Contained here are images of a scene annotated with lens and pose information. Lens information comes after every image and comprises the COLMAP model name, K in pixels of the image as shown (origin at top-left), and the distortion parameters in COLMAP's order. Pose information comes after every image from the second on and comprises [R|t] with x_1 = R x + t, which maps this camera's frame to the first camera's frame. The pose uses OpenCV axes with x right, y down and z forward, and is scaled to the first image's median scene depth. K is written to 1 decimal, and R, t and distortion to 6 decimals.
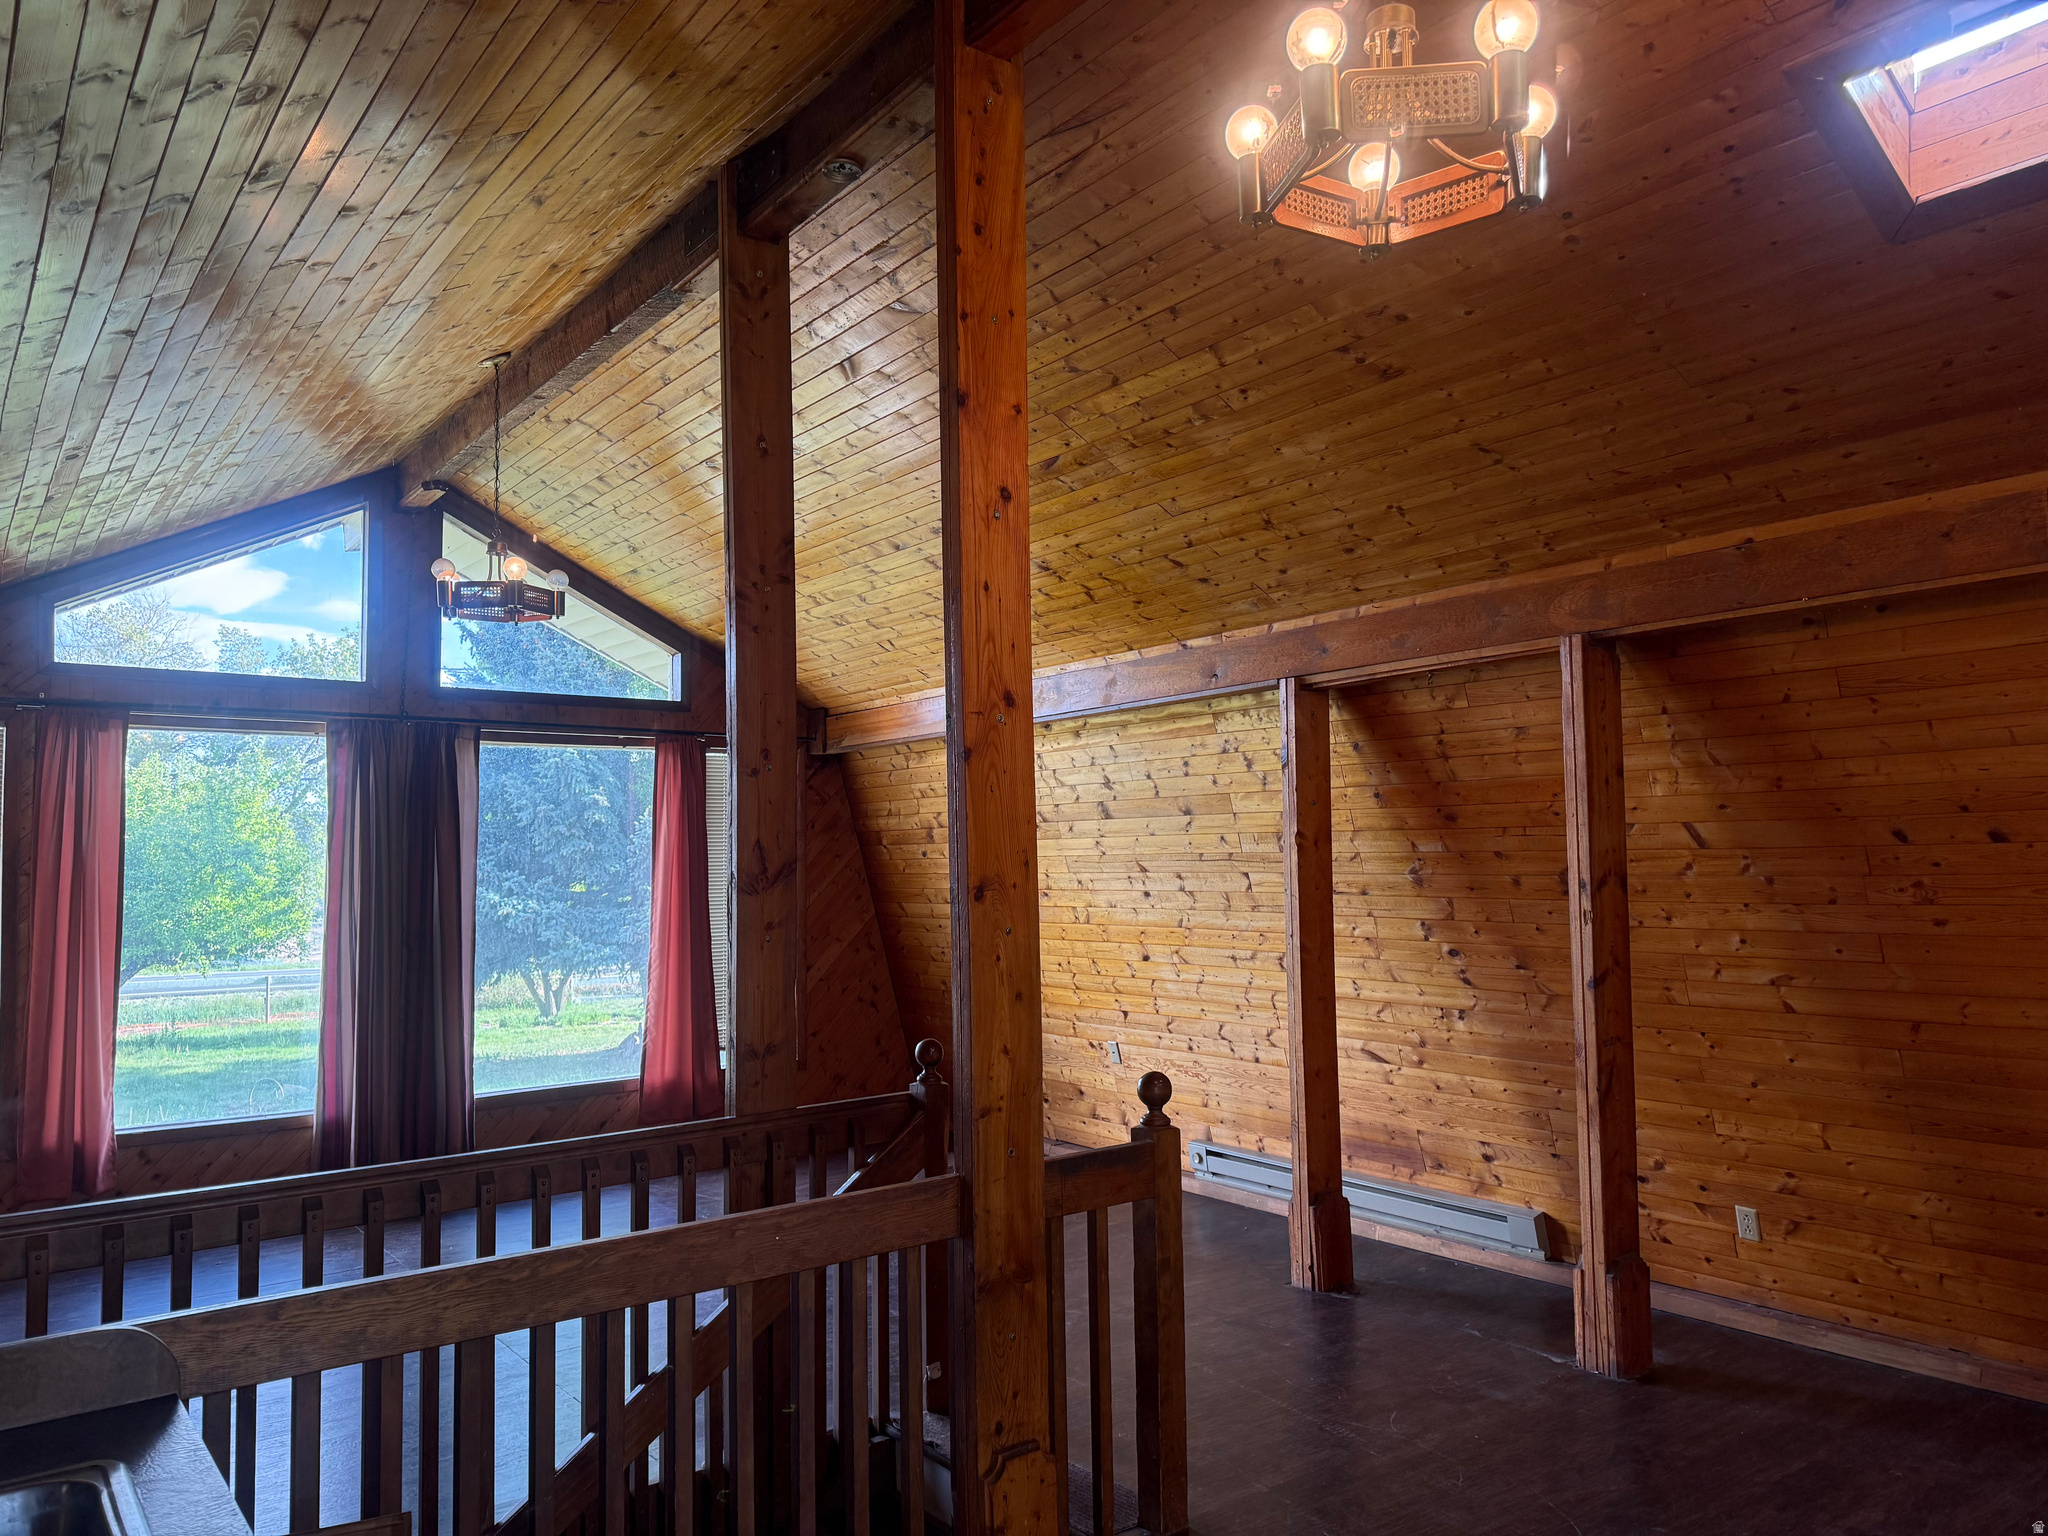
lens RADIAL K [[1437.6, 0, 1017.1], [0, 1437.6, 769.2], [0, 0, 1]] dist [0.012353, -0.032339]
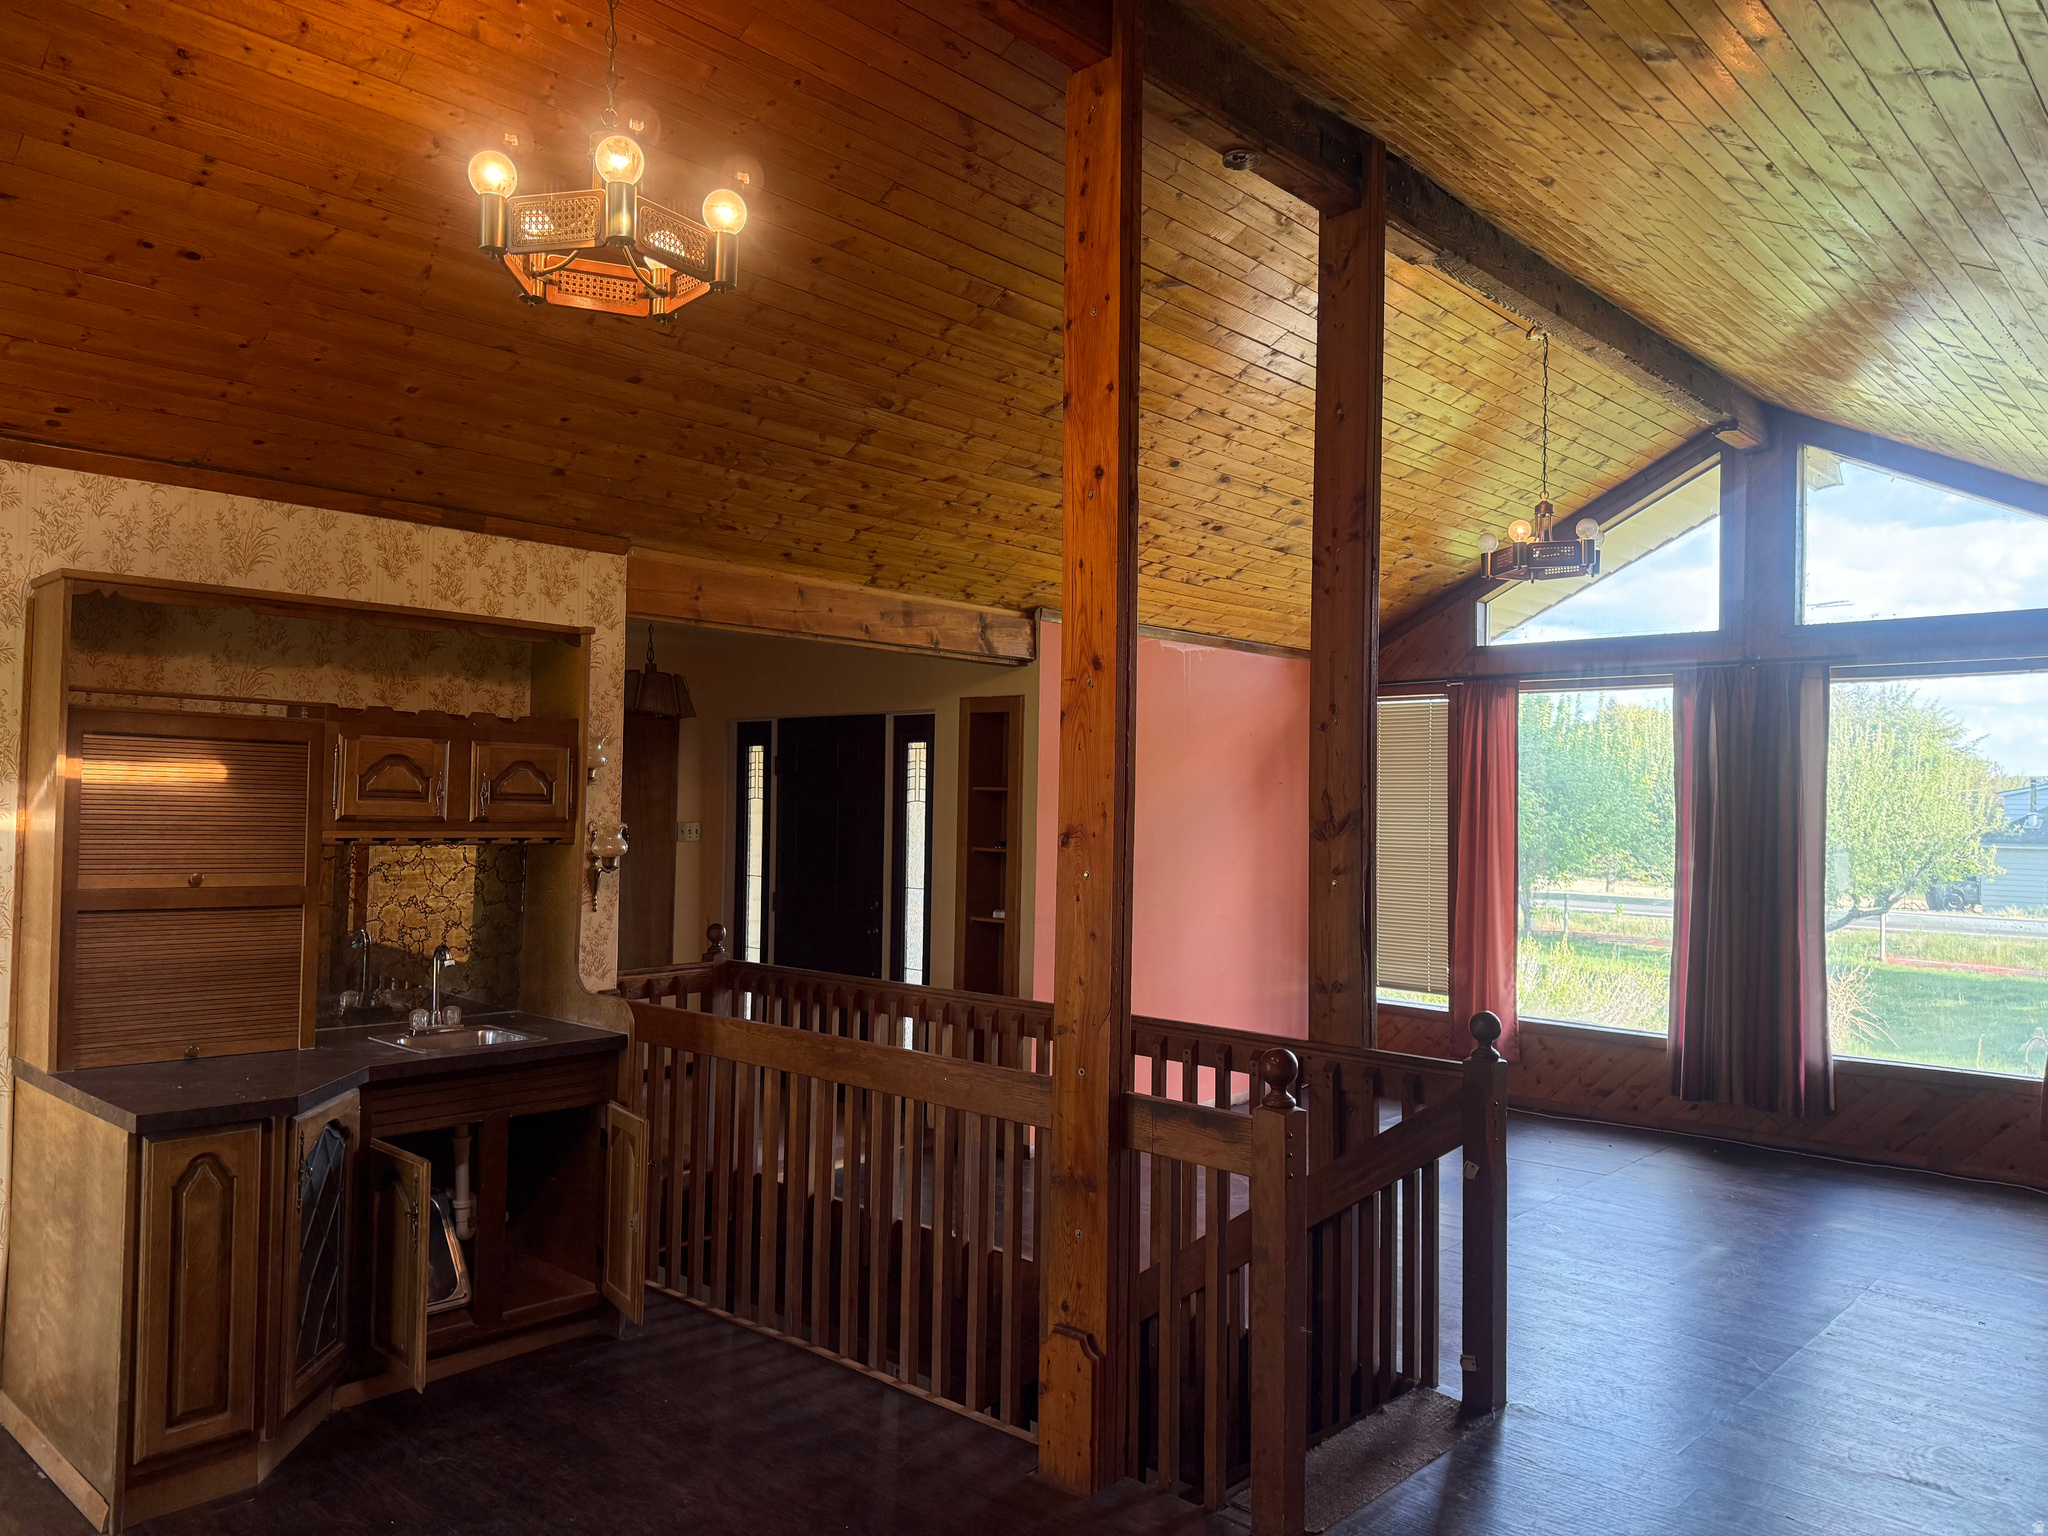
lens RADIAL K [[1437.6, 0, 1034.3], [0, 1437.6, 778.1], [0, 0, 1]] dist [0.012353, -0.032339]
pose [[0.176816, 0.002738, -0.984240, 0.830273], [0.045373, 0.998910, 0.010930, 0.018964], [0.983198, -0.046591, 0.176499, 0.594797]]
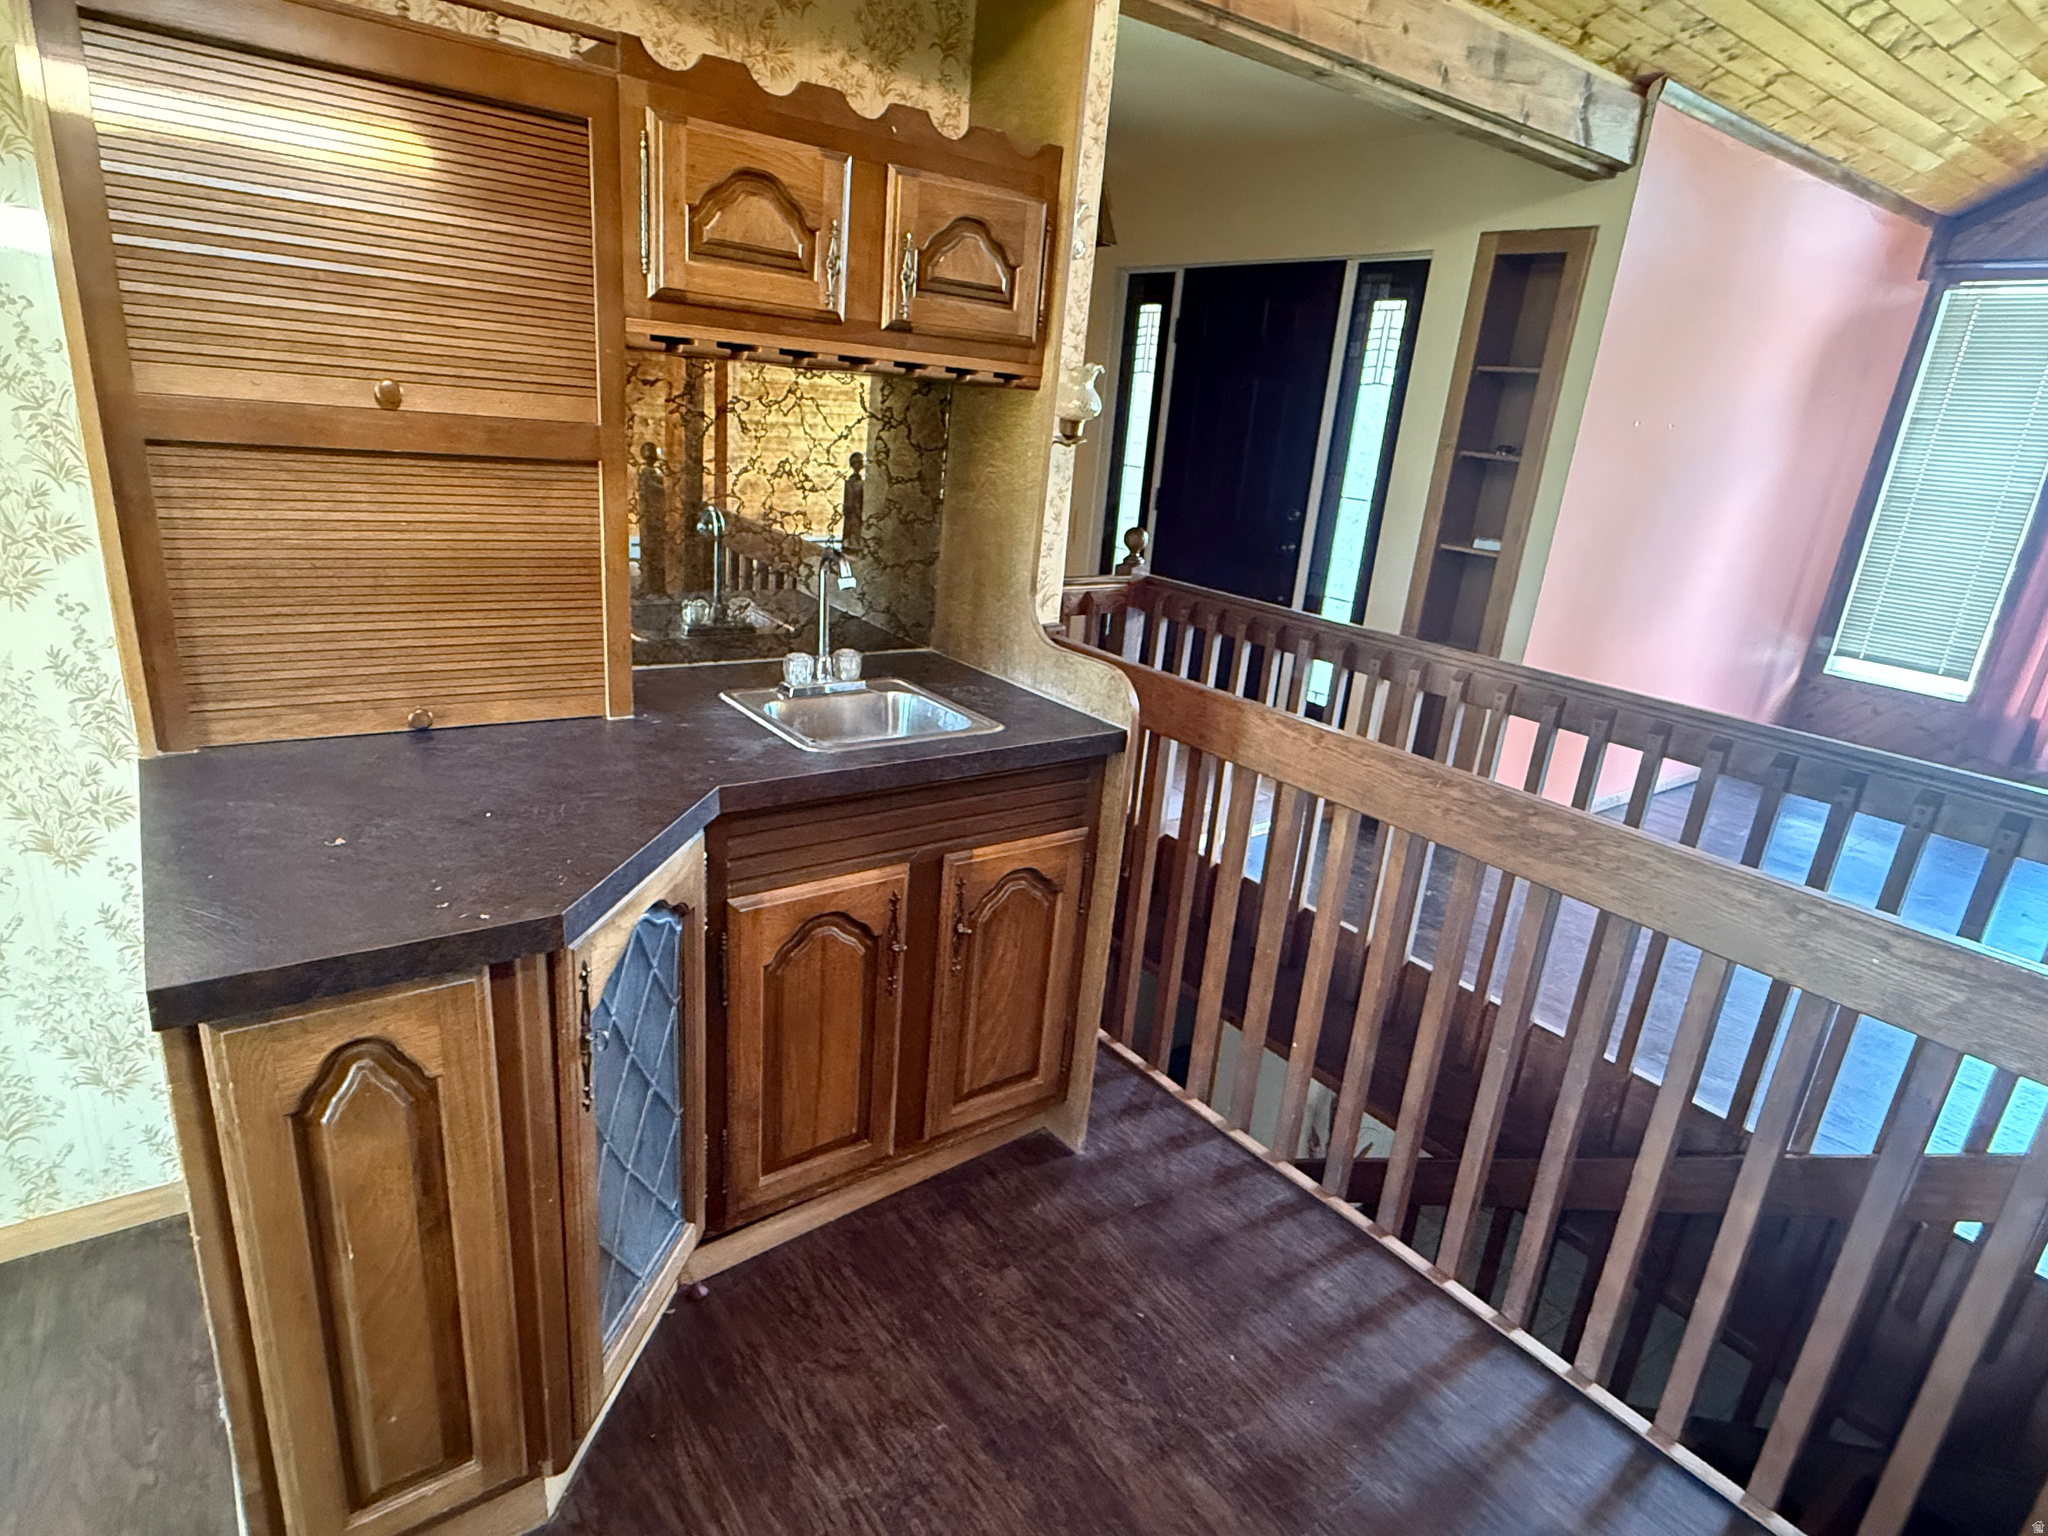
lens RADIAL K [[1099.2, 0, 1003.3], [0, 1099.2, 778.0], [0, 0, 1]] dist [0.004599, -0.000490]
pose [[-0.024910, 0.337608, -0.940957, 0.489571], [-0.012024, 0.941080, 0.337970, 0.043289], [0.999617, 0.019733, -0.019383, 0.508026]]
